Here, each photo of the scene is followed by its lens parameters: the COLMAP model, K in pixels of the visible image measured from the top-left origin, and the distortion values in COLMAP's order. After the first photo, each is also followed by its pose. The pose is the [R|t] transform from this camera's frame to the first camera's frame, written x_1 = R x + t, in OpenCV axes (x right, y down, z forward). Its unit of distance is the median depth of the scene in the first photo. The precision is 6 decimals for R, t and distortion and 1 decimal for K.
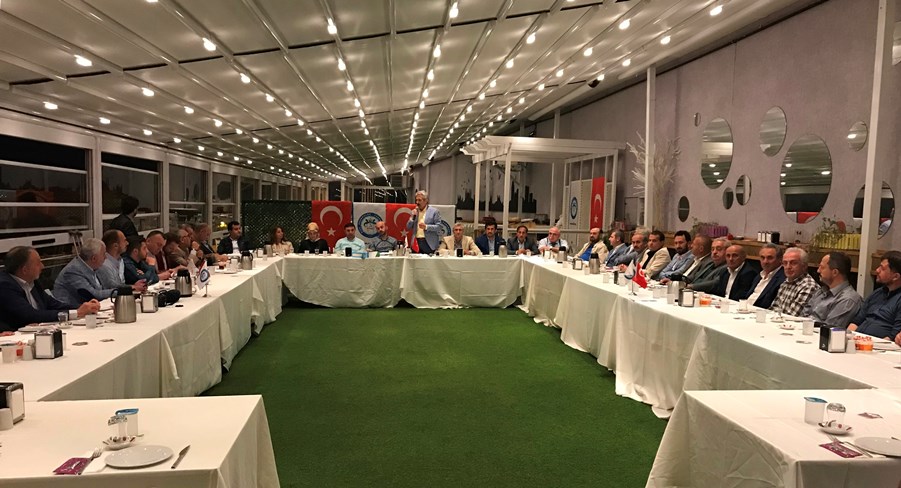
lens RADIAL K [[713.1, 0, 447.1], [0, 713.1, 251.0], [0, 0, 1]] dist [0.045883, -0.004001]
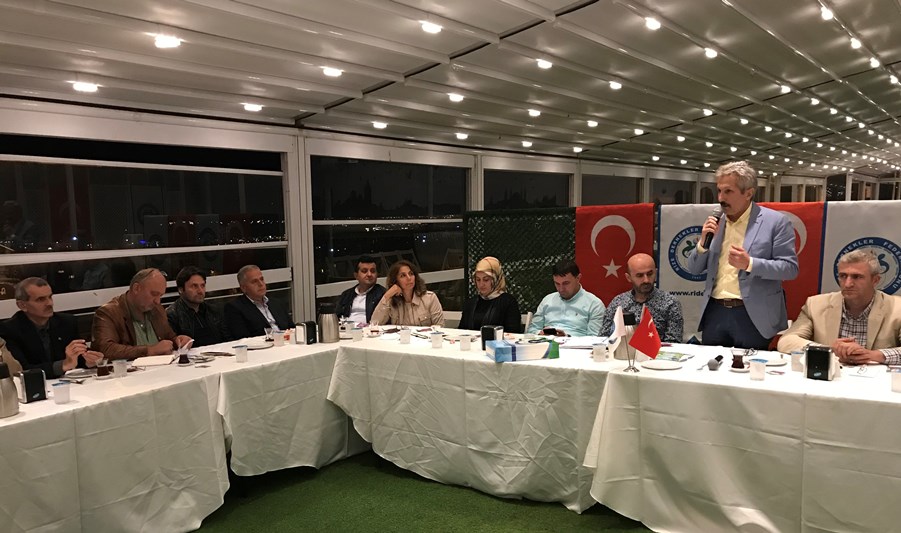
lens RADIAL K [[722.9, 0, 450.4], [0, 722.9, 305.5], [0, 0, 1]] dist [0.034083, 0.004911]
pose [[0.760123, 0.034261, -0.648876, 0.074996], [0.003080, 0.998408, 0.056324, -0.029638], [0.649772, -0.044812, 0.758807, 0.546318]]
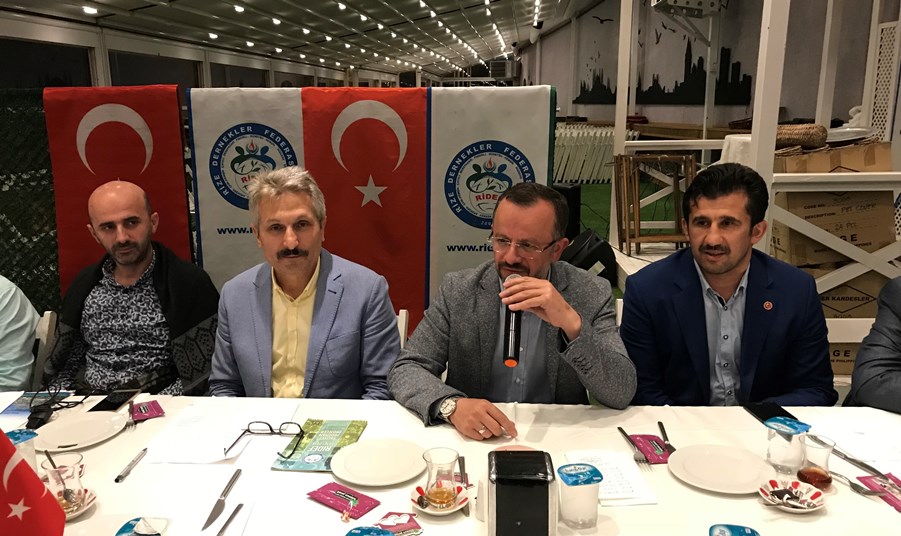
lens RADIAL K [[740.5, 0, 451.4], [0, 740.5, 286.4], [0, 0, 1]] dist [-0.018184, 0.042704]
pose [[0.986237, 0.001075, -0.165337, 0.022652], [0.027935, 0.984519, 0.173038, -0.038219], [0.162963, -0.175275, 0.970939, 0.713495]]
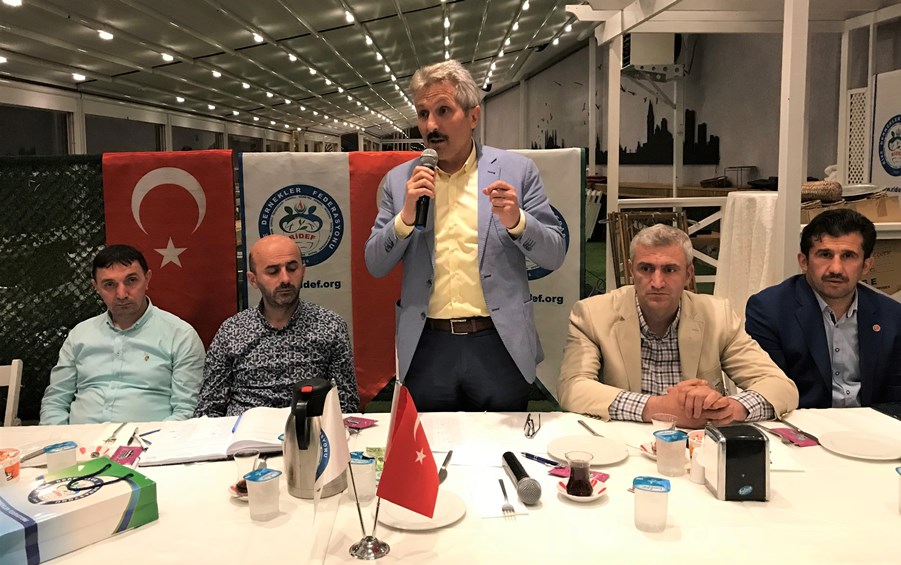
lens RADIAL K [[788.1, 0, 416.9], [0, 788.1, 253.1], [0, 0, 1]] dist [0.009237, -0.021714]
pose [[0.992813, -0.032594, -0.115148, -0.020096], [0.037971, 0.998273, 0.044821, -0.037706], [0.113489, -0.048871, 0.992337, 0.672976]]
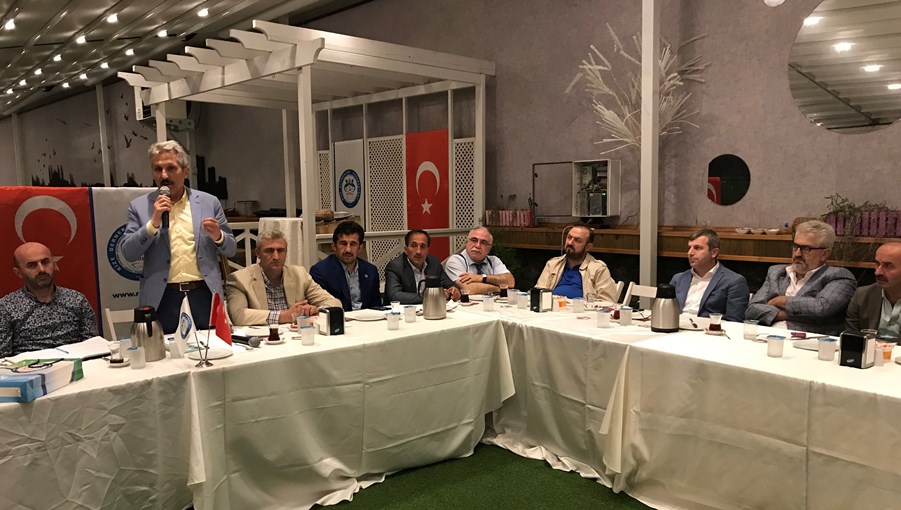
lens RADIAL K [[722.4, 0, 434.4], [0, 722.4, 285.0], [0, 0, 1]] dist [0.033013, -0.009056]
pose [[0.837812, -0.100247, 0.536676, -0.100163], [0.062825, 0.994170, 0.087627, -0.033522], [-0.542332, -0.039698, 0.839226, 0.545984]]
